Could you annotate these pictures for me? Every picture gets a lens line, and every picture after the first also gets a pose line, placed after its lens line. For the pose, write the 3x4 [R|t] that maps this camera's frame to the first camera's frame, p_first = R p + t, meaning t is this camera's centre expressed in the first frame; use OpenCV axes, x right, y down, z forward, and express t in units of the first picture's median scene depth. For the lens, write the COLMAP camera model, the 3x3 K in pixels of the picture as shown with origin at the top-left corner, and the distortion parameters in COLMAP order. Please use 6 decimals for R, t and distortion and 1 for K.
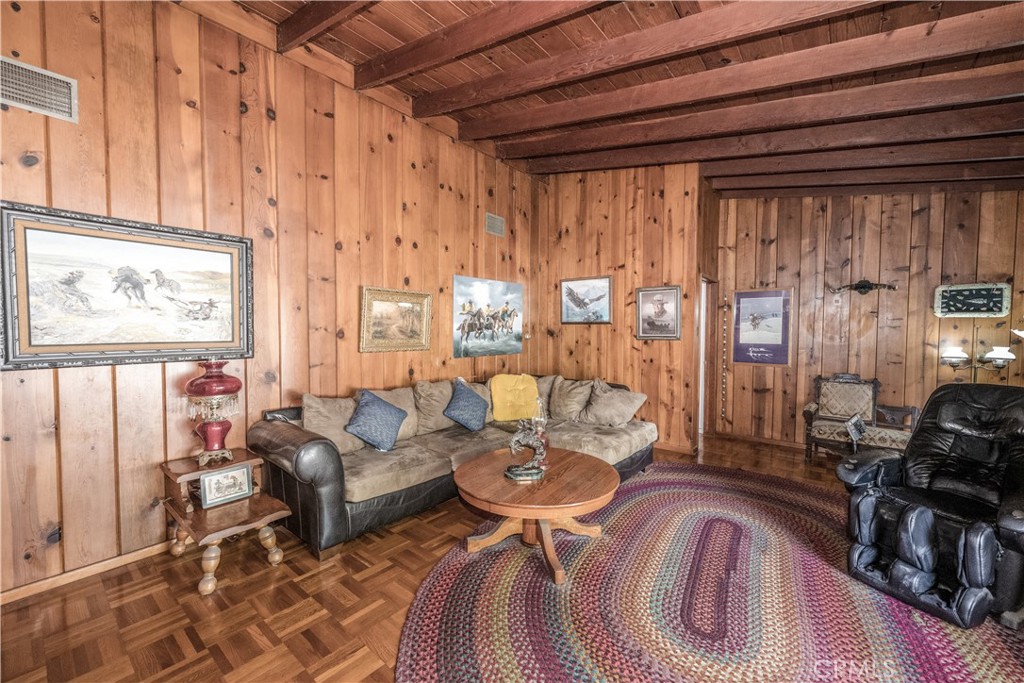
lens RADIAL K [[414.6, 0, 510.9], [0, 414.6, 345.0], [0, 0, 1]] dist [-0.003277, 0.000587]
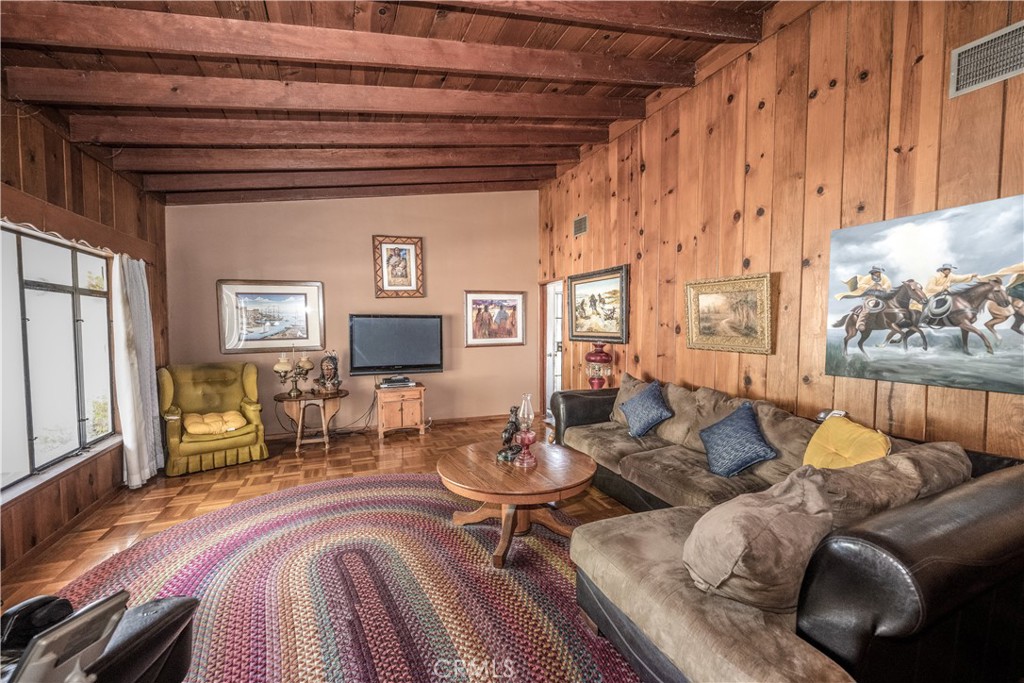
lens RADIAL K [[414.6, 0, 505.5], [0, 414.6, 343.9], [0, 0, 1]] dist [-0.003277, 0.000587]
pose [[-0.482144, 0.038196, -0.875259, 0.569174], [-0.034692, 0.997433, 0.062638, -0.031027], [0.875405, 0.060565, -0.479581, 0.854701]]
